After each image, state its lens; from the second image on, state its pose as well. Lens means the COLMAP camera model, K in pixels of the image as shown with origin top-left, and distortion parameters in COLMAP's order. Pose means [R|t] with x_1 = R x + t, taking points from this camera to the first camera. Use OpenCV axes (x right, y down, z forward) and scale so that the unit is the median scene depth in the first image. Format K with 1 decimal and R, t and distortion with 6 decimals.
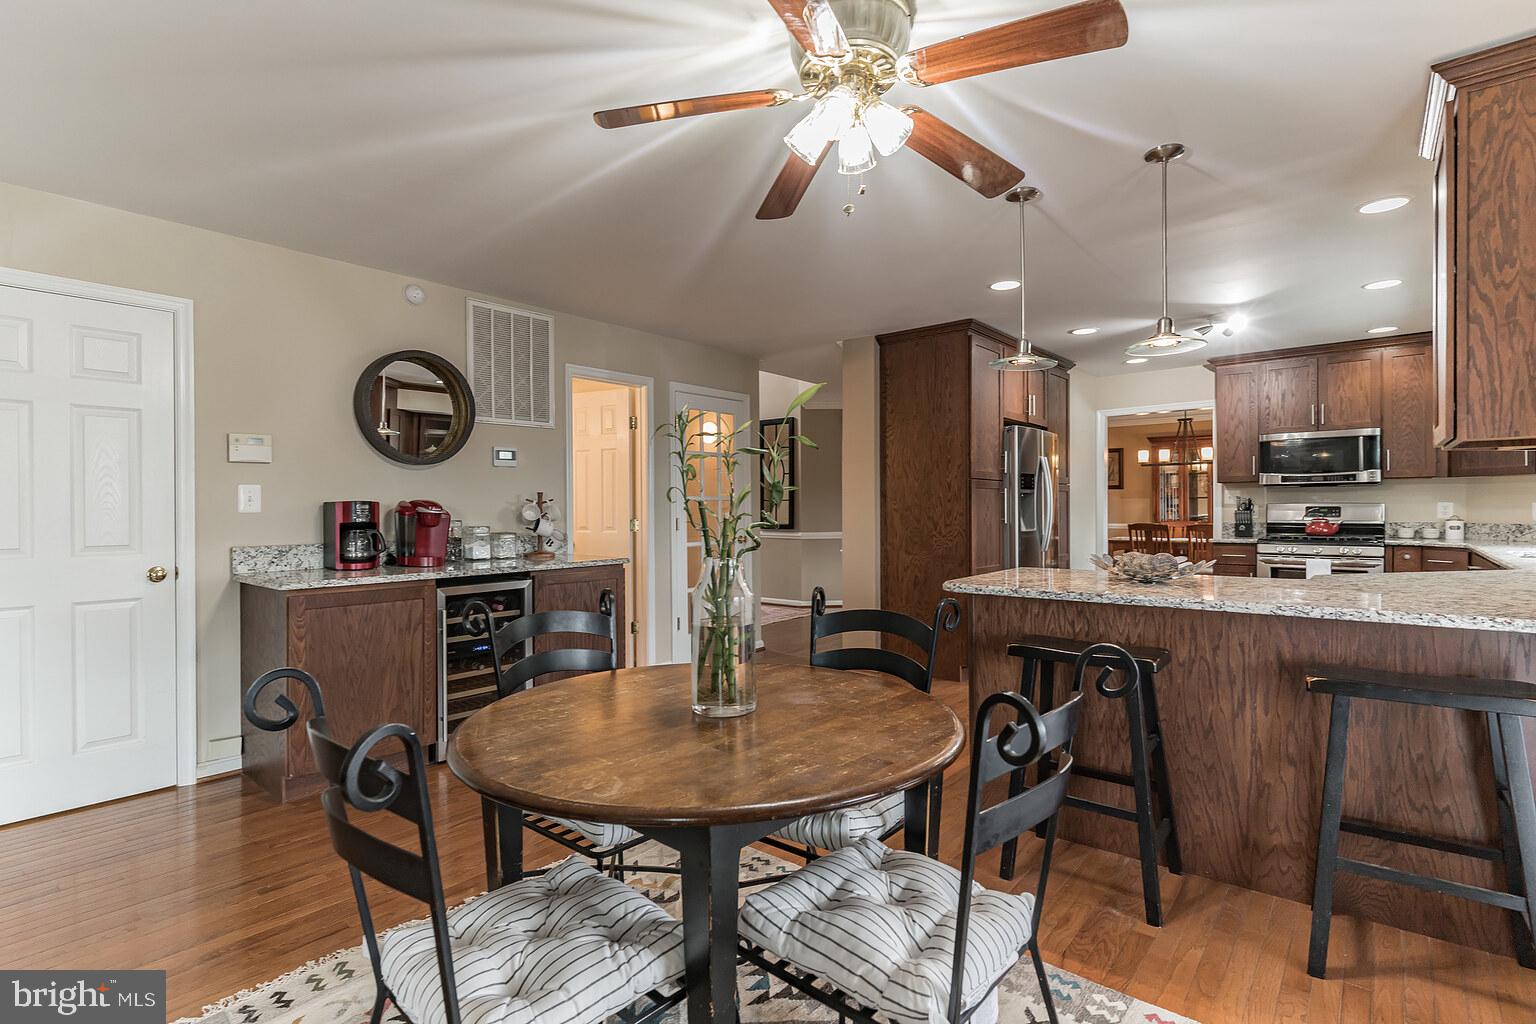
lens RADIAL K [[724.4, 0, 765.8], [0, 724.4, 509.8], [0, 0, 1]] dist [0.001185, -0.000323]
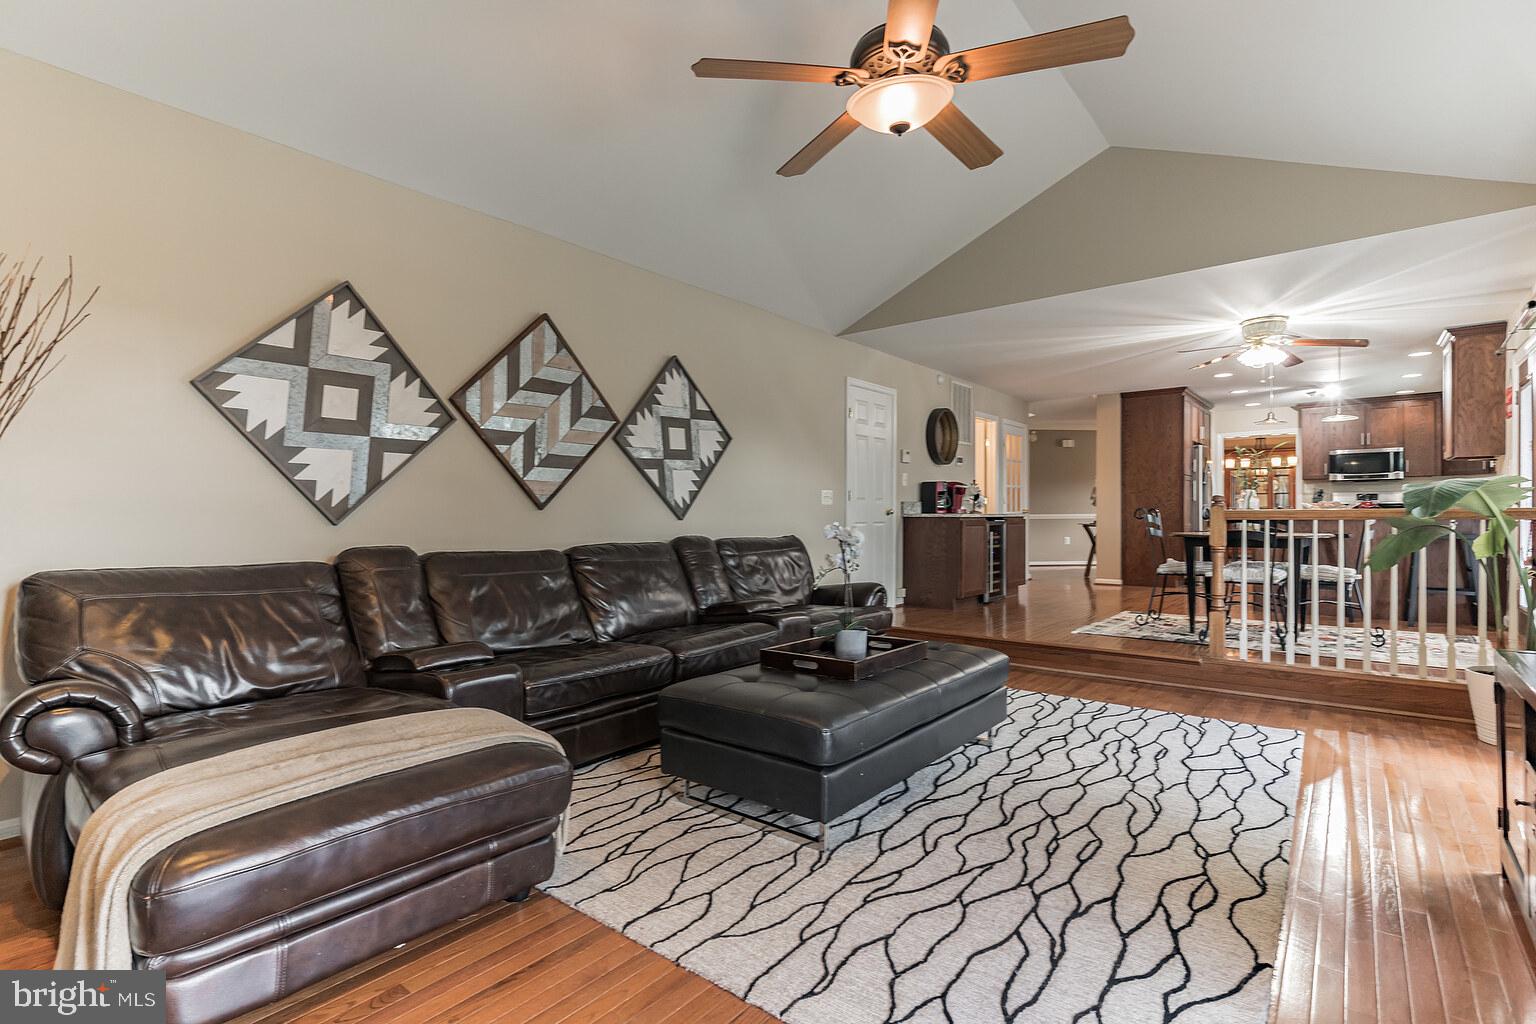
lens RADIAL K [[724.4, 0, 768.3], [0, 724.4, 512.1], [0, 0, 1]] dist [0.001185, -0.000323]
pose [[0.999786, 0.005618, 0.019931, -0.696704], [-0.005521, 0.999973, -0.004929, 0.058016], [-0.019958, 0.004818, 0.999789, -0.696027]]
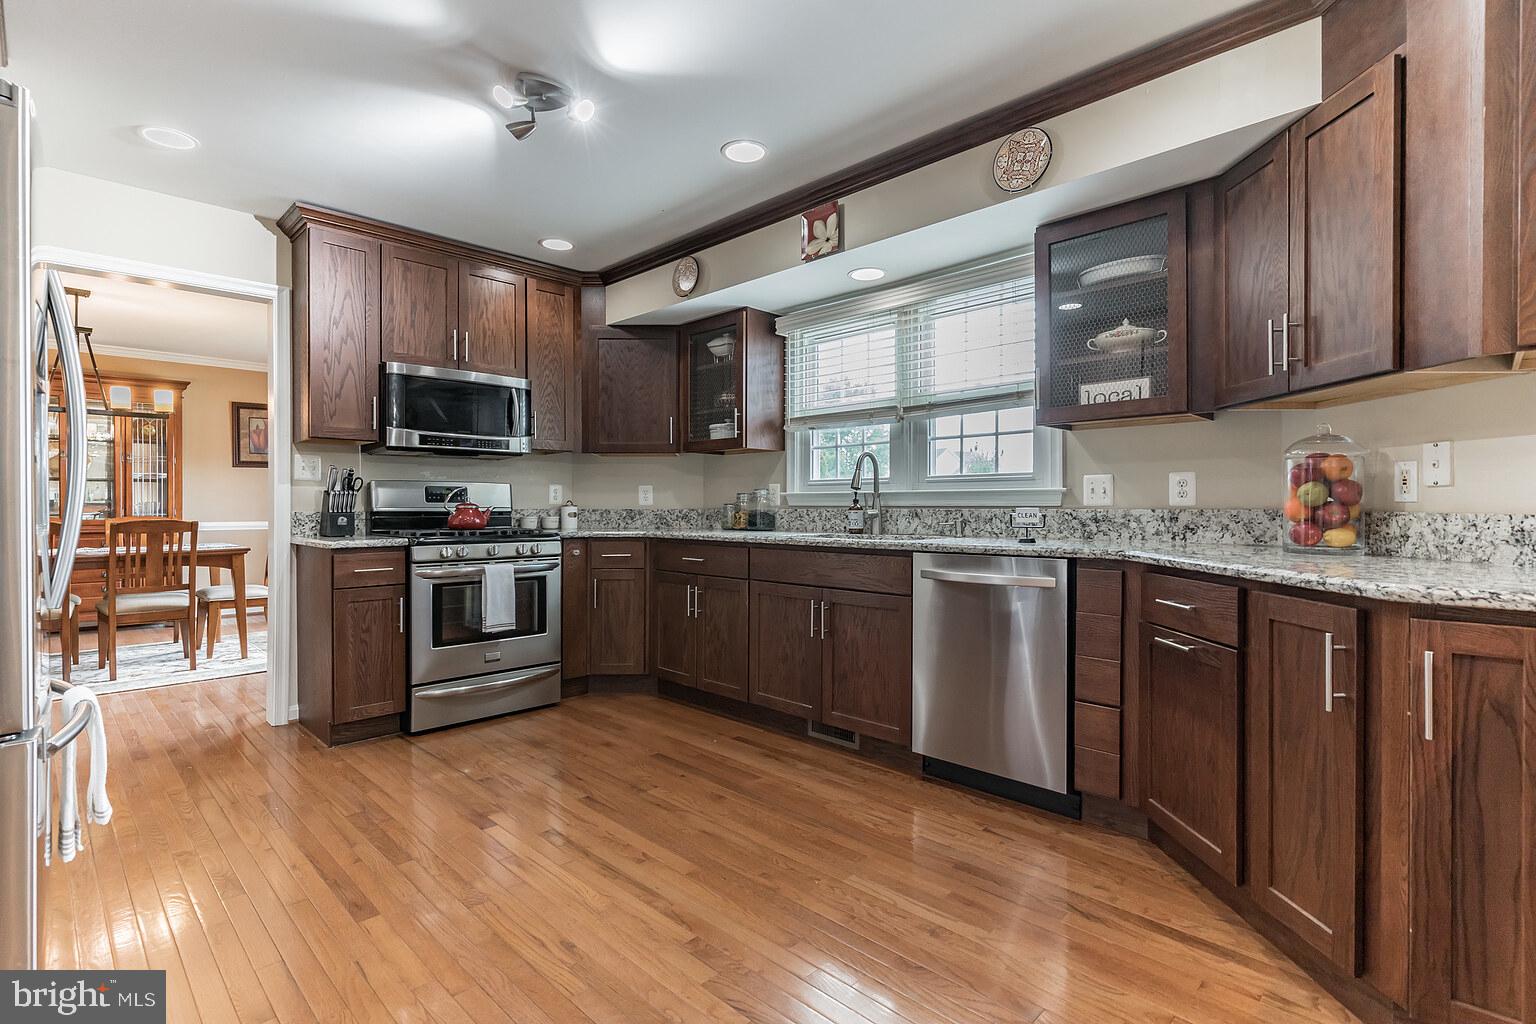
lens RADIAL K [[724.4, 0, 764.3], [0, 724.4, 509.1], [0, 0, 1]] dist [0.001185, -0.000323]
pose [[0.076655, 0.000409, 0.997058, 0.130986], [0.002148, 0.999998, -0.000575, 0.018999], [-0.997055, 0.002186, 0.076654, 0.708005]]
